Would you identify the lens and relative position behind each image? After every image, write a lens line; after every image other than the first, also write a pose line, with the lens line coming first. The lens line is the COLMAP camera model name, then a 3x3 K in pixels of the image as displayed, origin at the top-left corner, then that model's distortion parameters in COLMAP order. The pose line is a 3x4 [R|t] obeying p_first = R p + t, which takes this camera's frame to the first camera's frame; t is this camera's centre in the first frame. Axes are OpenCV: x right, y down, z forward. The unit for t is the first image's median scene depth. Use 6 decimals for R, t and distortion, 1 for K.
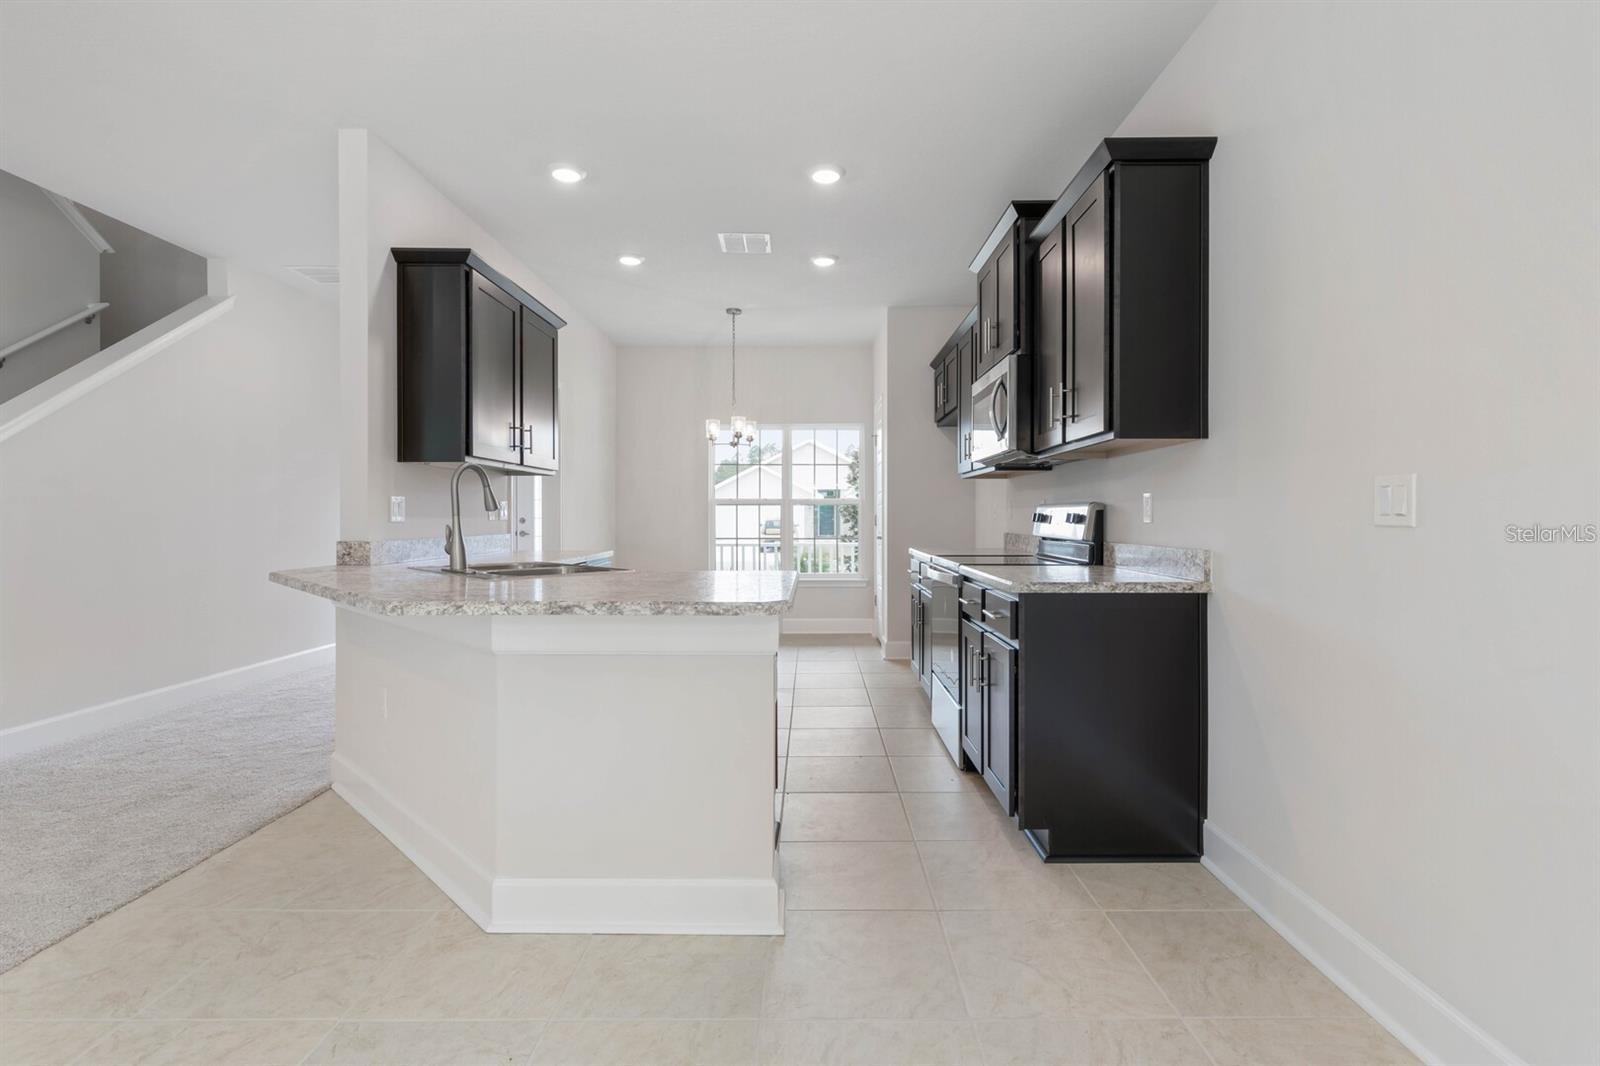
lens RADIAL K [[765.8, 0, 799.2], [0, 765.8, 516.7], [0, 0, 1]] dist [0.000914, -0.000440]
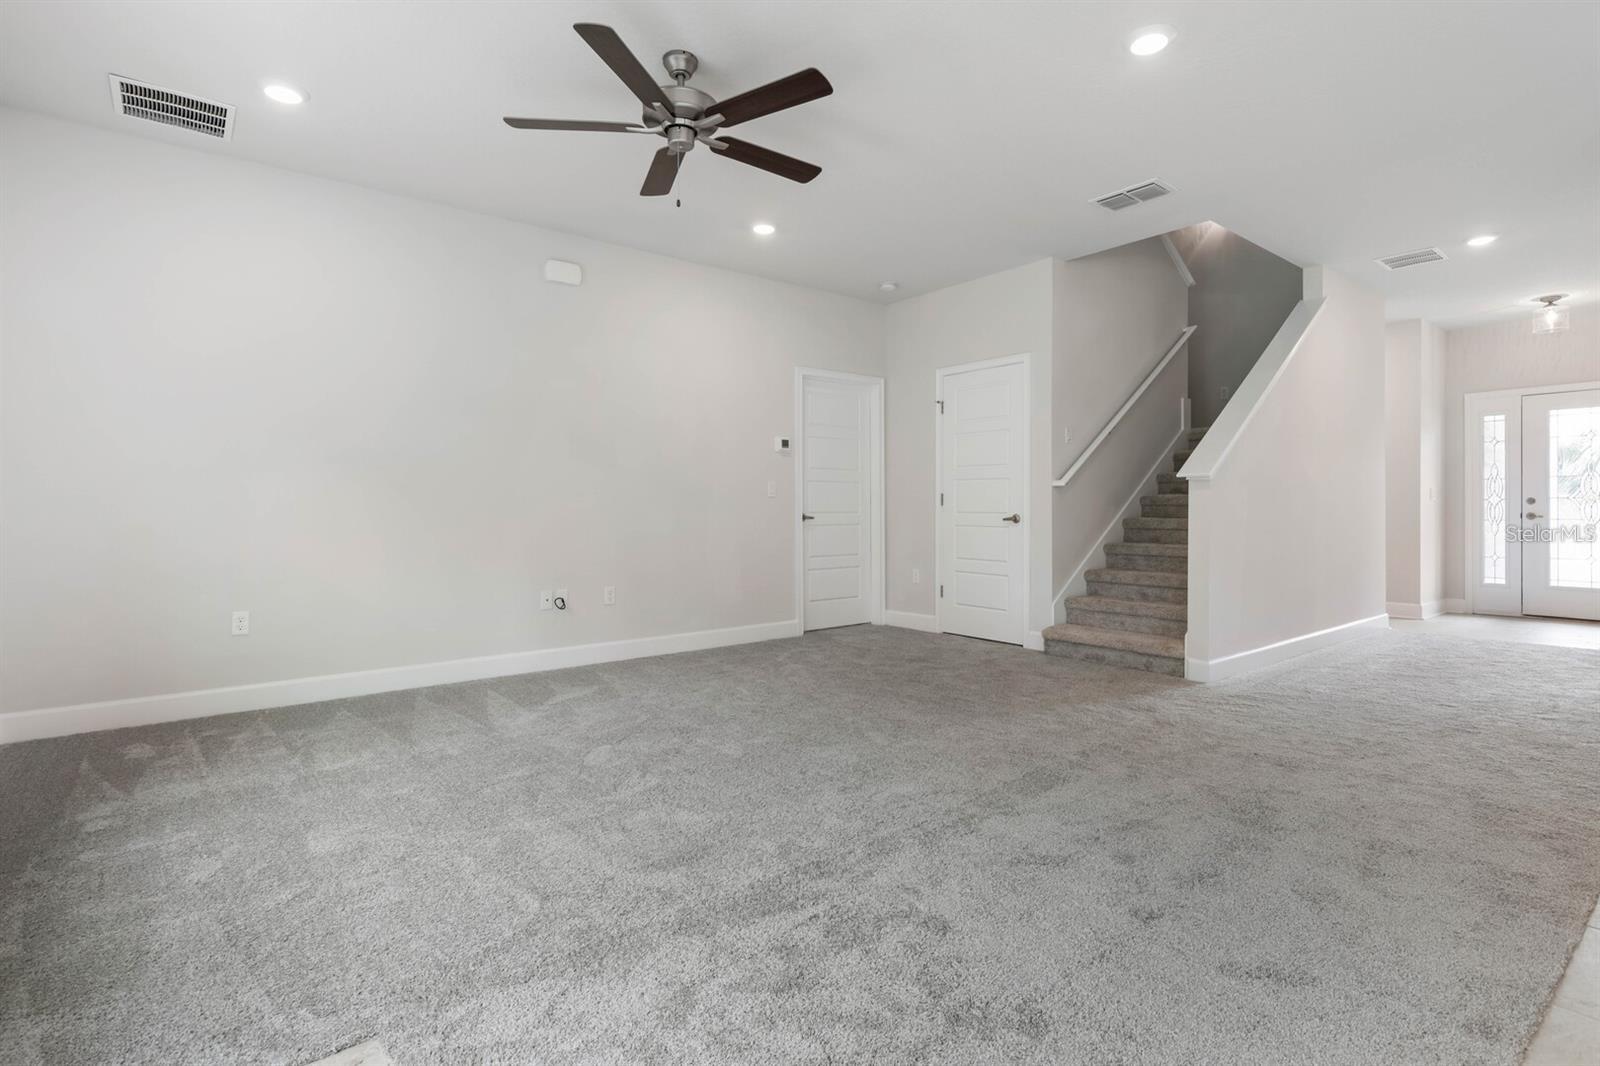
lens RADIAL K [[763.3, 0, 823.5], [0, 763.3, 507.4], [0, 0, 1]] dist [0.000014, 0.000147]
pose [[0.636703, -0.001353, -0.771108, -0.350281], [0.001856, 0.999998, -0.000222, 0.018934], [0.771107, -0.001290, 0.636705, -0.278067]]
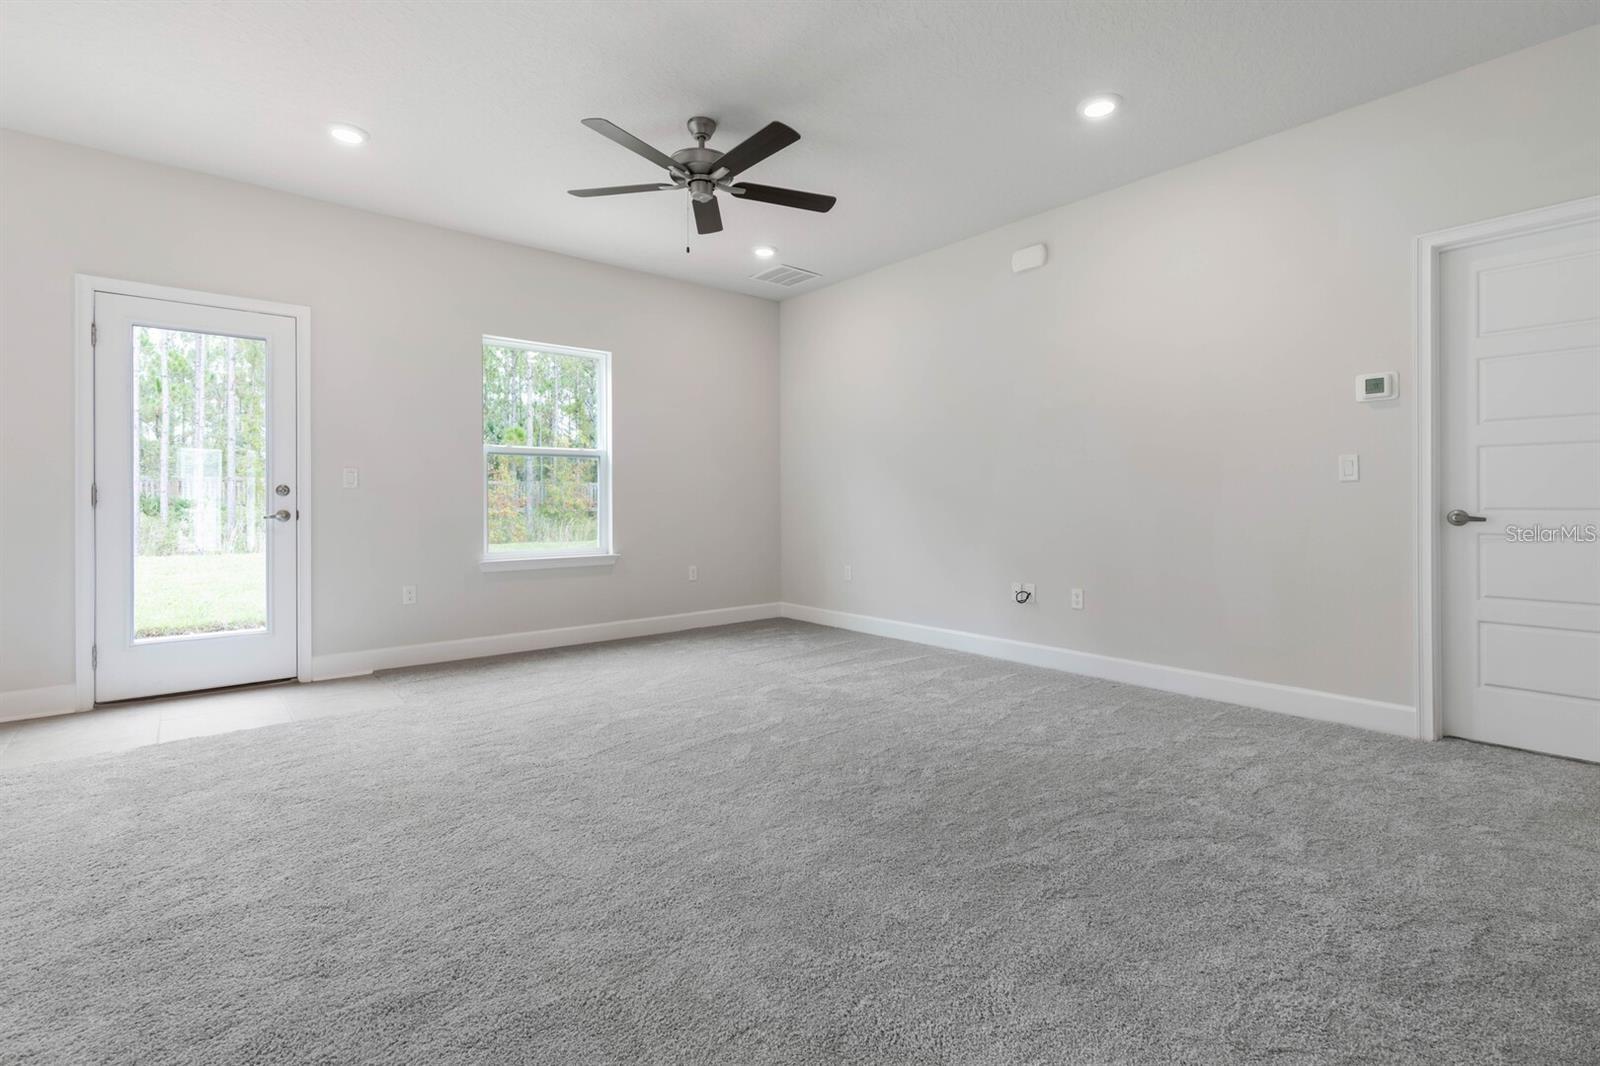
lens RADIAL K [[736.1, 0, 824.4], [0, 736.1, 501.0], [0, 0, 1]] dist [0.001920, 0.000249]
pose [[-0.751959, 0.001261, -0.659208, -0.519324], [0.001603, 0.999999, 0.000085, 0.019413], [0.659207, -0.000992, -0.751960, 0.623909]]
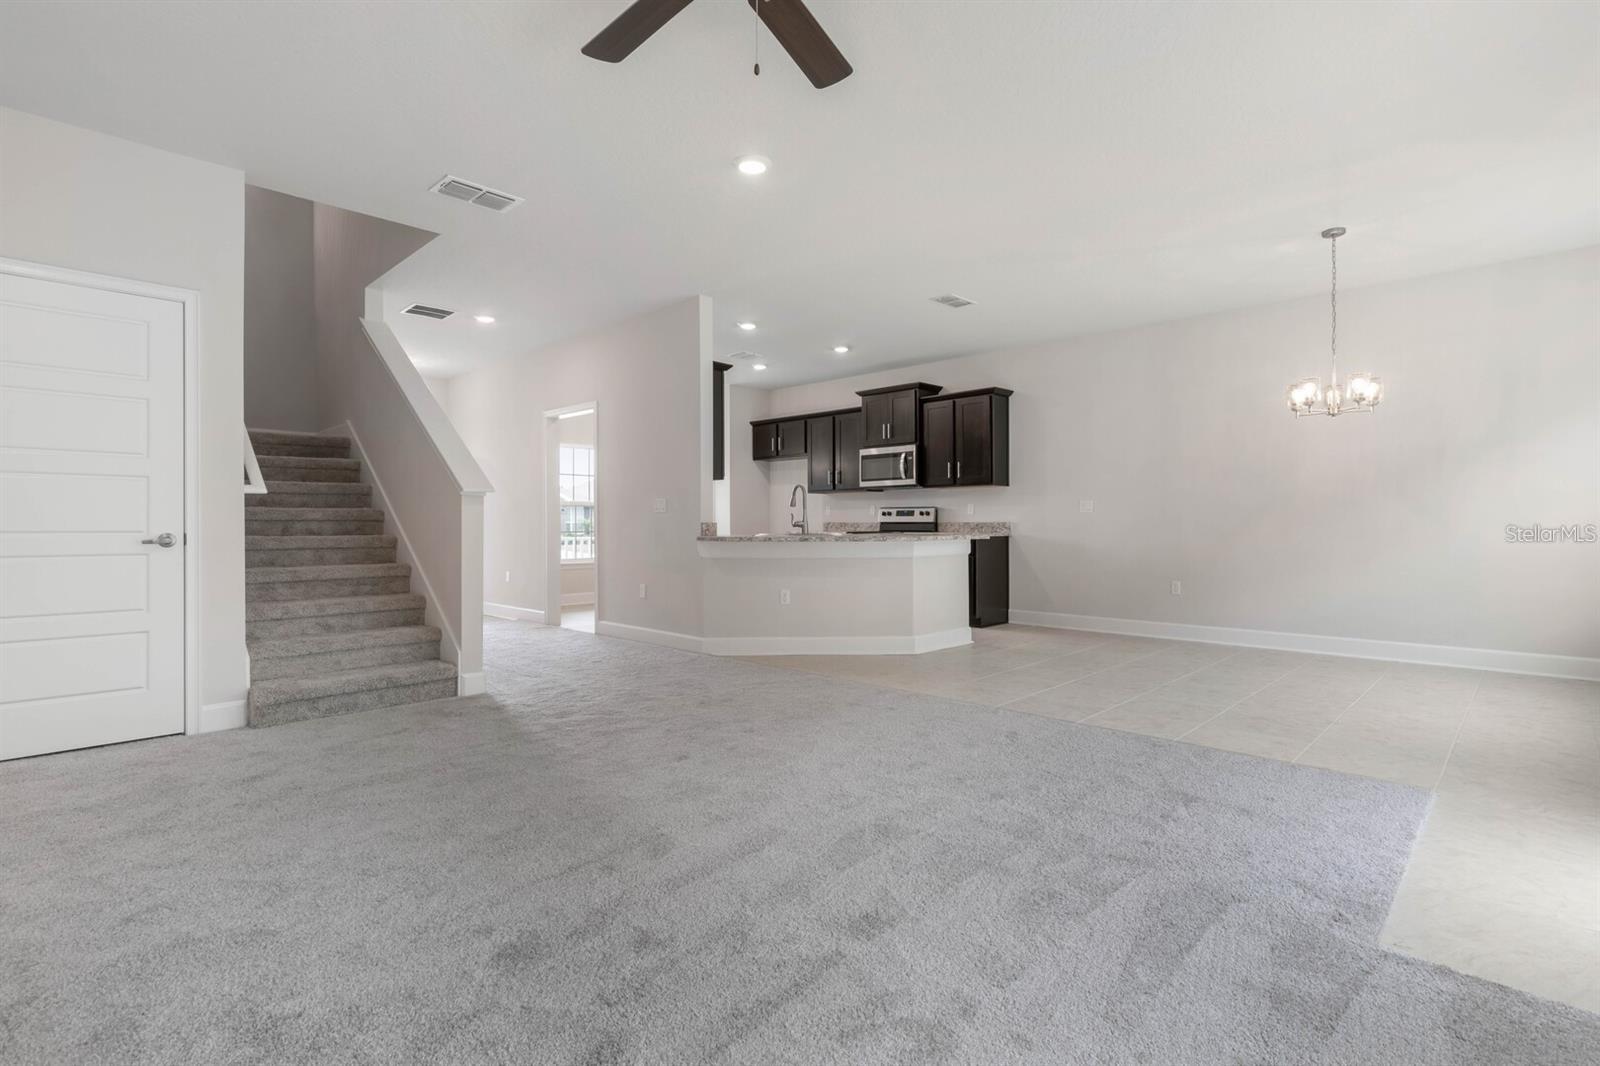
lens RADIAL K [[765.8, 0, 799.2], [0, 765.8, 516.7], [0, 0, 1]] dist [0.000914, -0.000440]
pose [[0.696675, 0.002663, 0.717382, -1.160262], [0.001437, 0.999986, -0.005108, 0.017631], [-0.717386, 0.004590, 0.696661, -0.277939]]
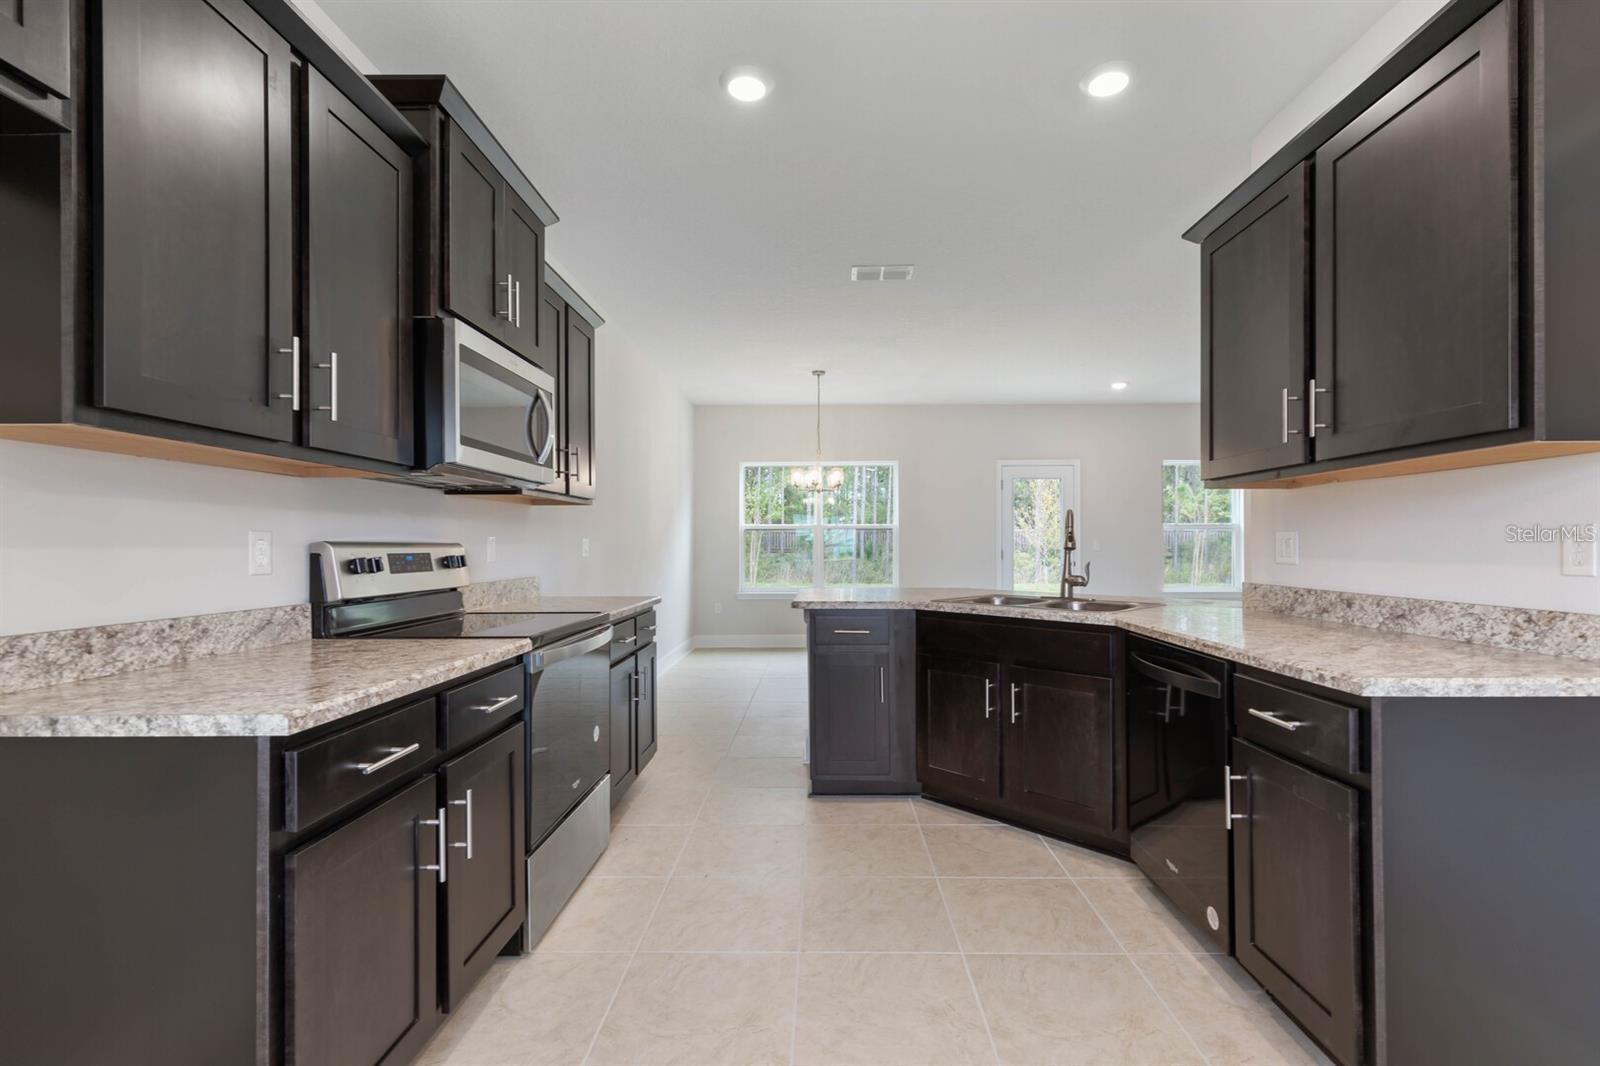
lens RADIAL K [[734.2, 0, 810.5], [0, 734.2, 554.3], [0, 0, 1]] dist [0.005284, 0.000305]
pose [[-0.999977, 0.002418, -0.006283, -0.010333], [0.002337, 0.999915, 0.012813, -0.010578], [0.006313, 0.012798, -0.999898, 1.276683]]
